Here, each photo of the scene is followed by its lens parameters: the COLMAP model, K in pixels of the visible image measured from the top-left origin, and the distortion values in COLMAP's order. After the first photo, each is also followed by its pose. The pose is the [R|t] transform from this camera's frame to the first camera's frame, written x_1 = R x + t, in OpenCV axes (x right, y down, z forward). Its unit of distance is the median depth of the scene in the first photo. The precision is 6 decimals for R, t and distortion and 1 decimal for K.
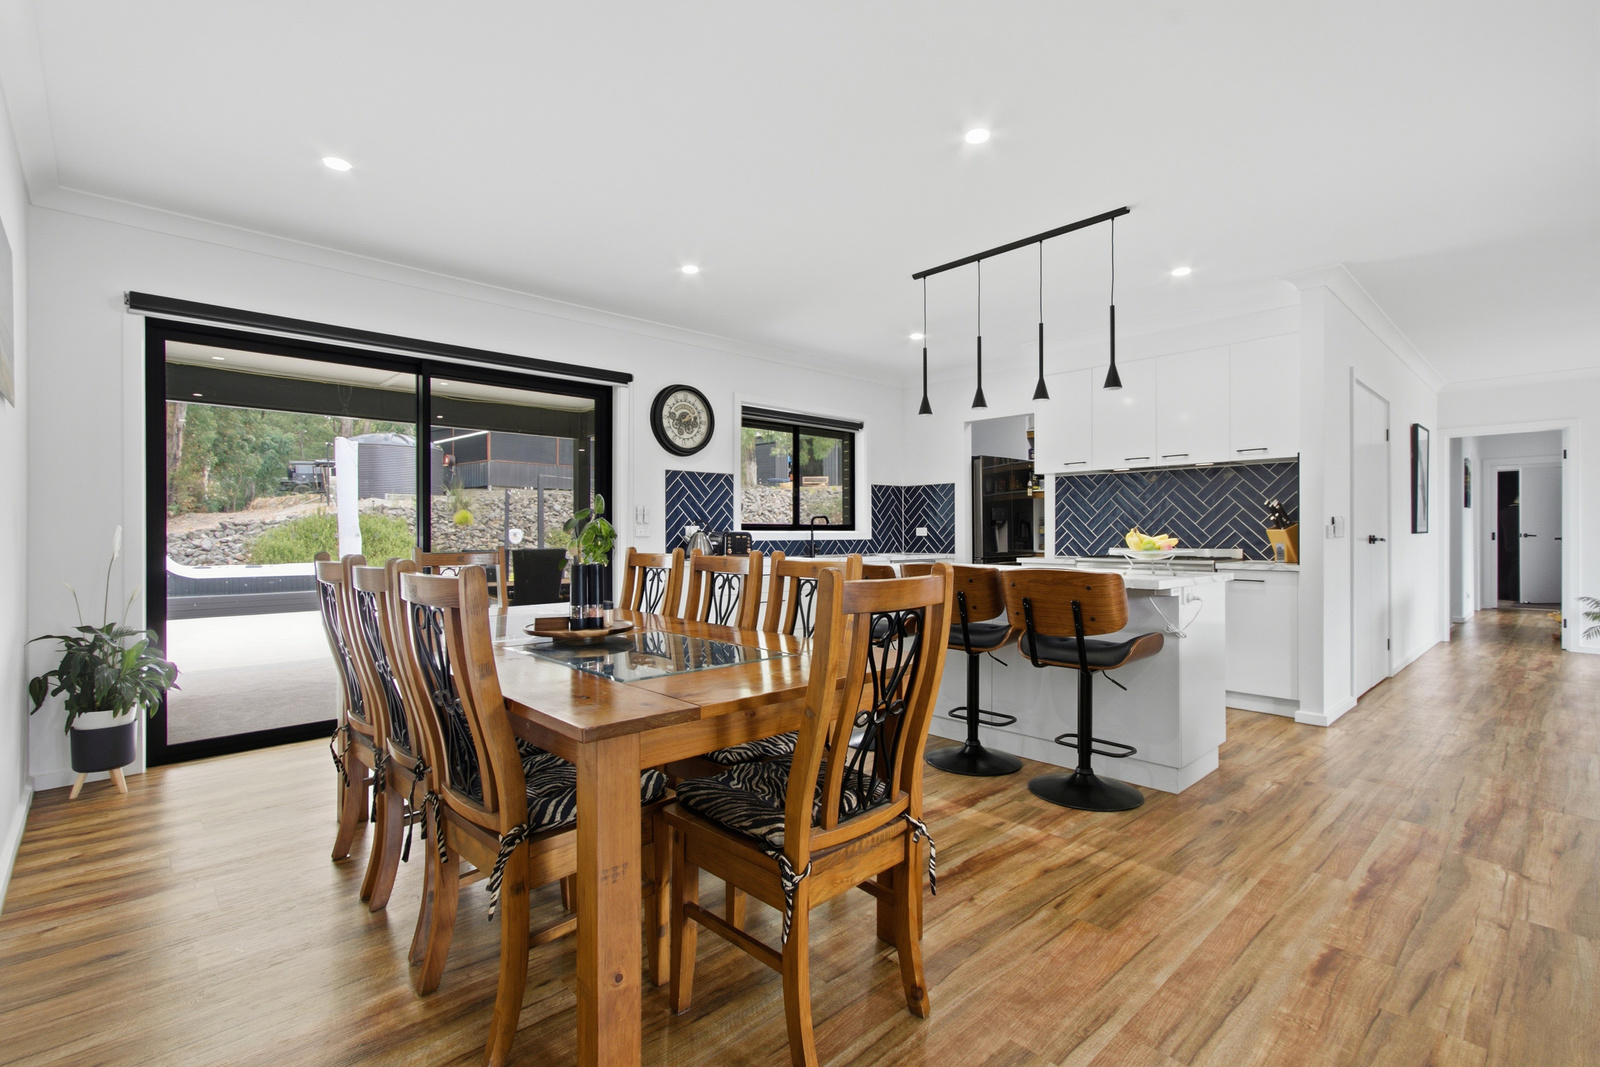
lens RADIAL K [[738.1, 0, 793.4], [0, 738.1, 527.1], [0, 0, 1]] dist [0.005243, -0.002906]
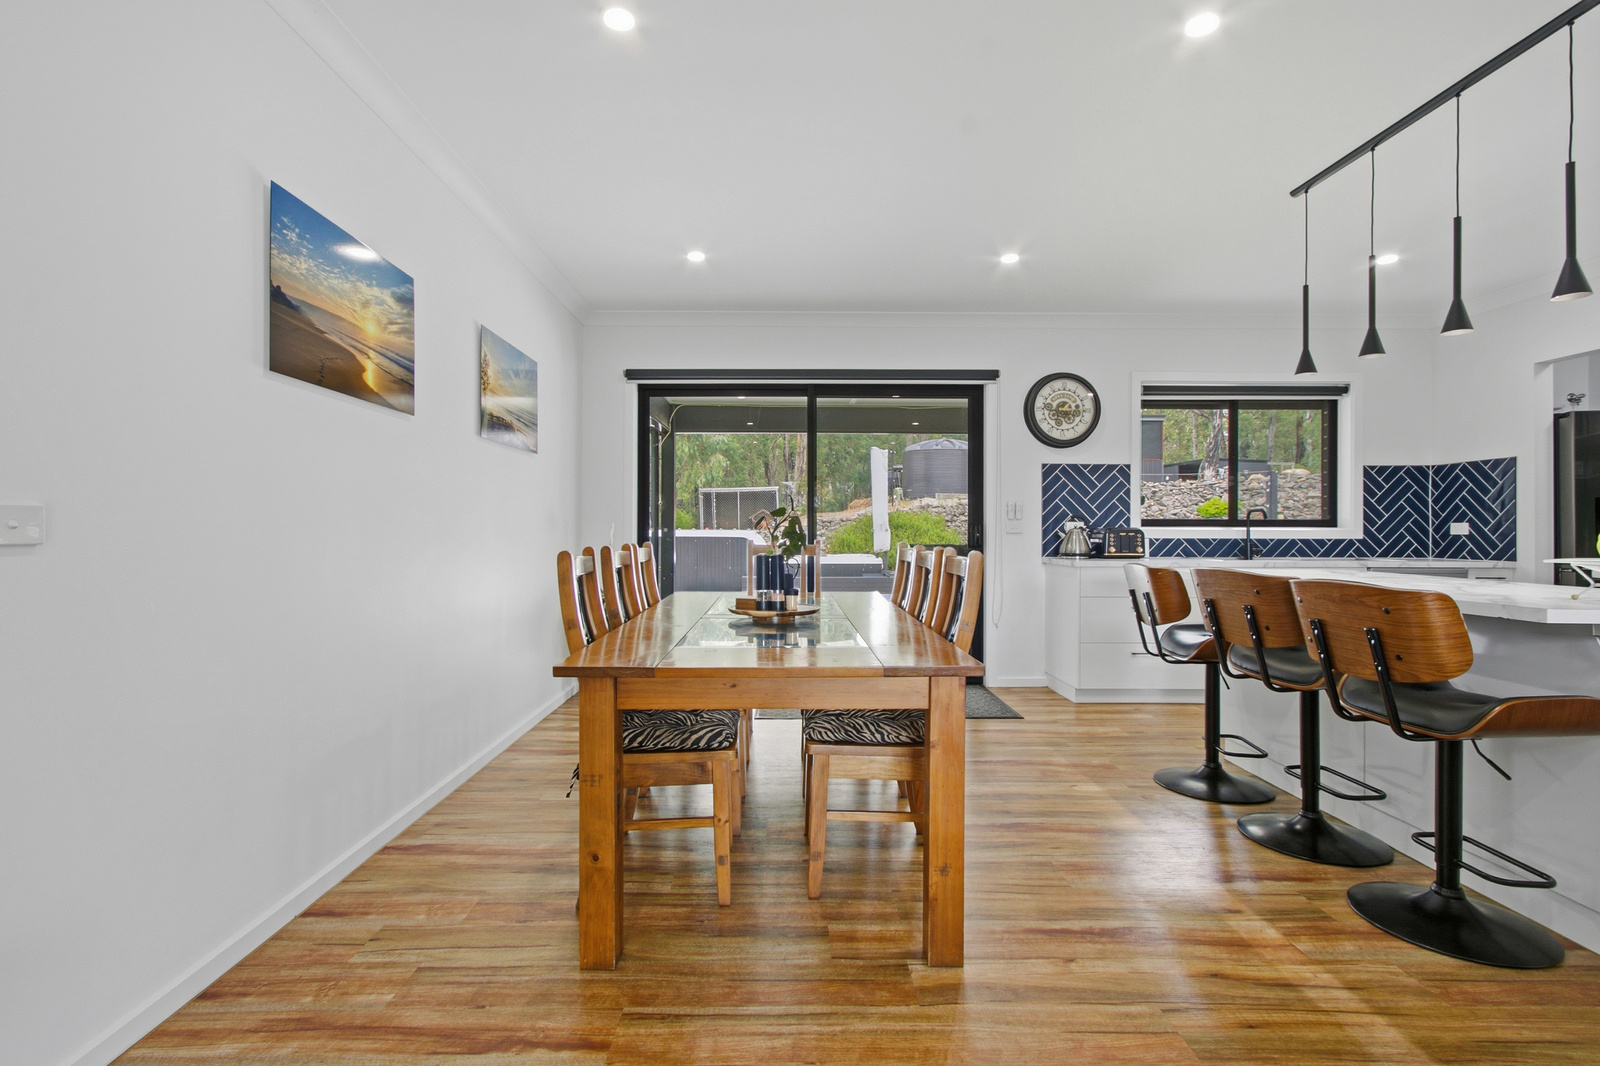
lens RADIAL K [[738.1, 0, 785.3], [0, 738.1, 527.6], [0, 0, 1]] dist [0.005243, -0.002906]
pose [[0.733539, 0.002154, -0.679644, 0.234378], [0.001946, 0.999984, 0.005270, 0.000097], [0.679645, -0.005189, 0.733523, 0.063145]]
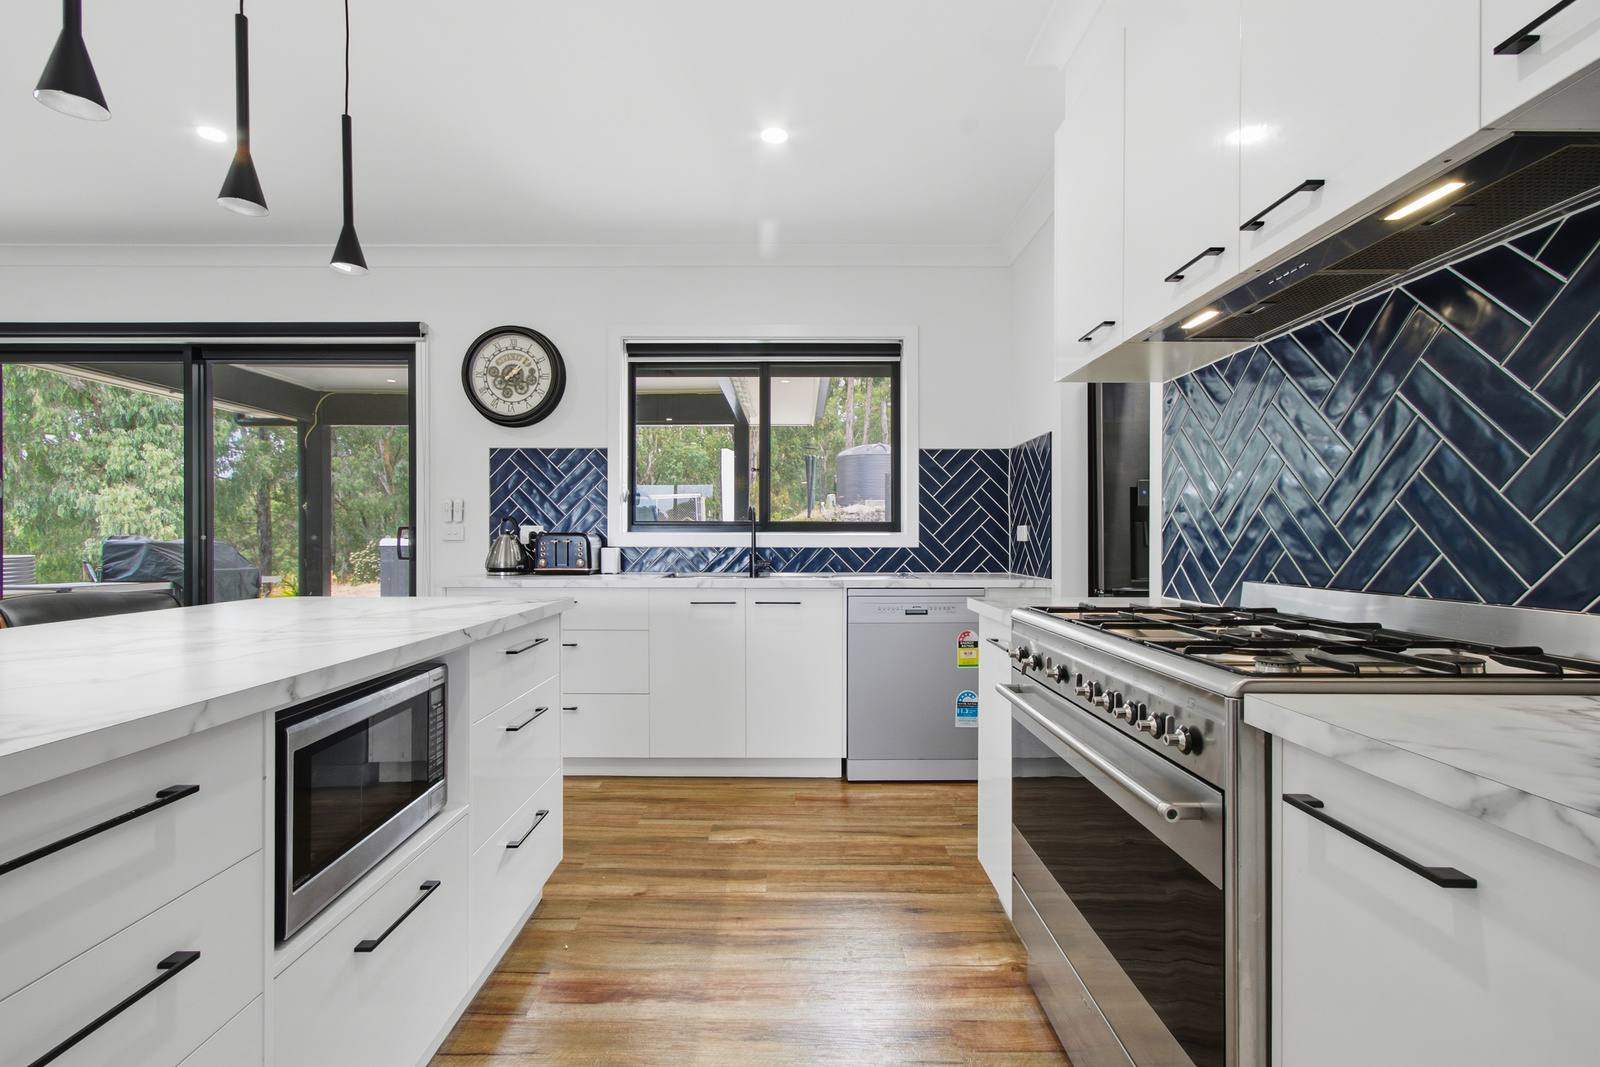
lens RADIAL K [[738.1, 0, 784.4], [0, 738.1, 528.6], [0, 0, 1]] dist [0.005243, -0.002906]
pose [[0.726714, -0.007271, -0.686902, 0.522946], [0.005057, 0.999974, -0.005235, 0.006091], [0.686921, 0.000330, 0.726732, 0.664808]]
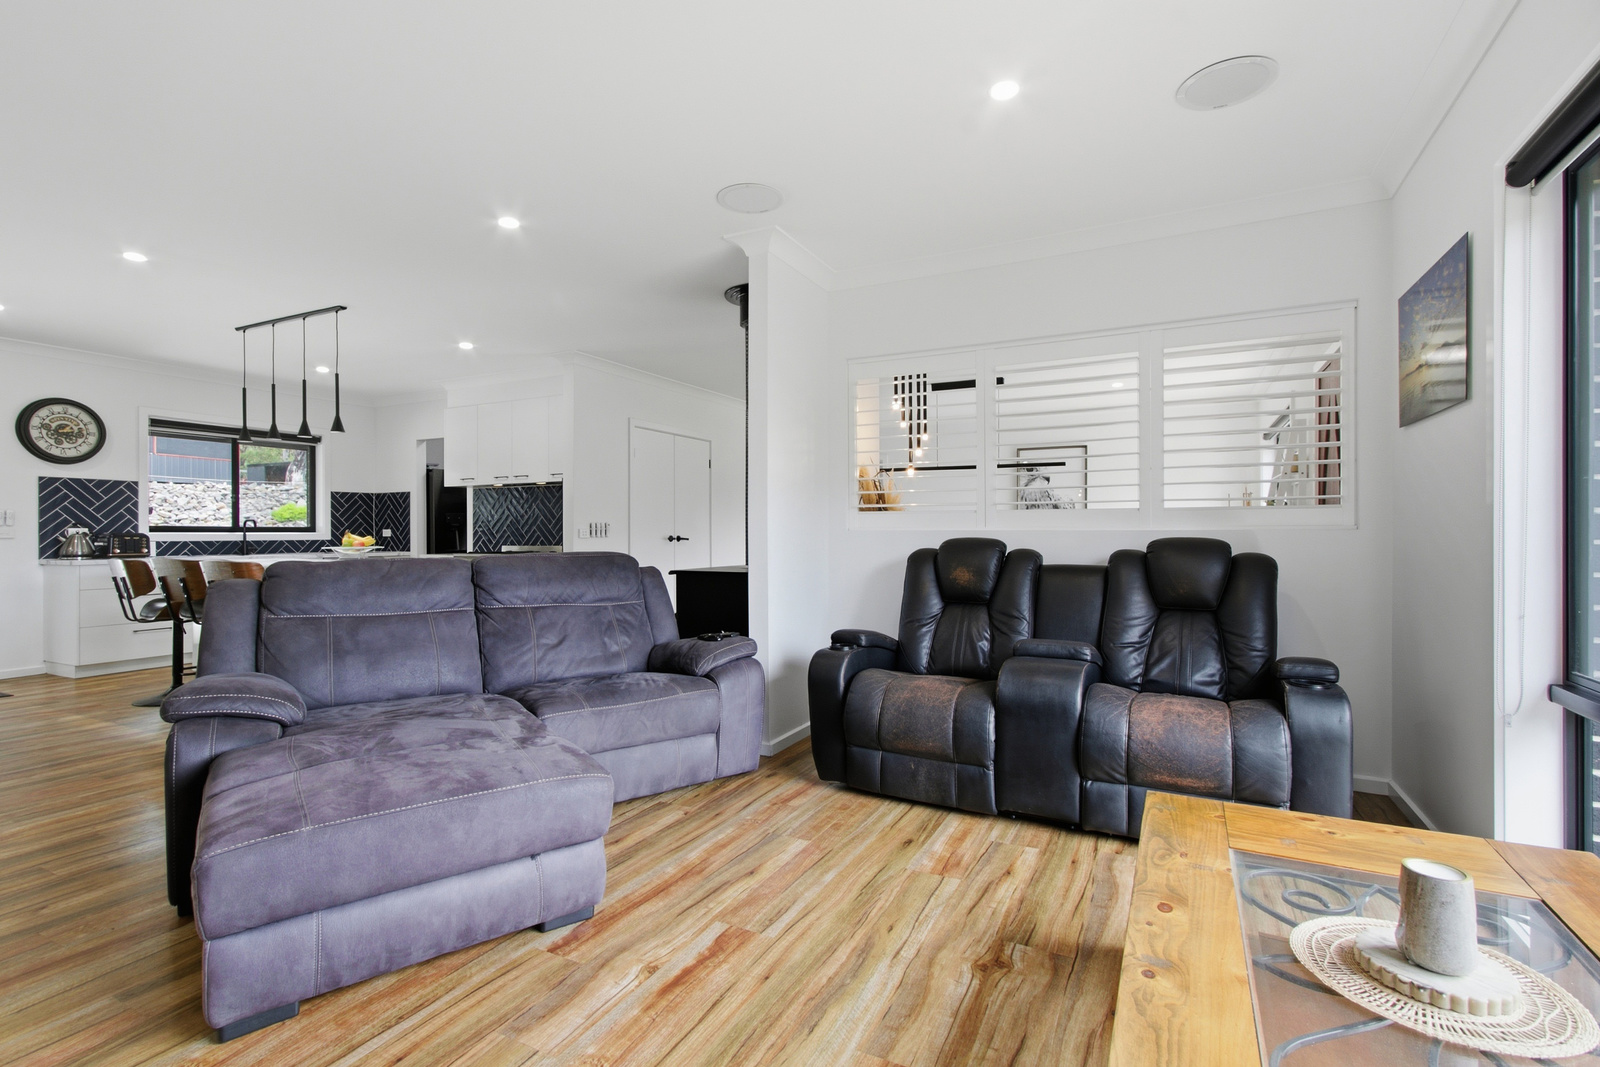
lens RADIAL K [[738.1, 0, 807.2], [0, 738.1, 530.4], [0, 0, 1]] dist [0.005243, -0.002906]
pose [[0.934035, 0.000318, 0.357181, 0.484242], [-0.002002, 0.999989, 0.004345, -0.005404], [-0.357175, -0.004774, 0.934025, -0.407185]]
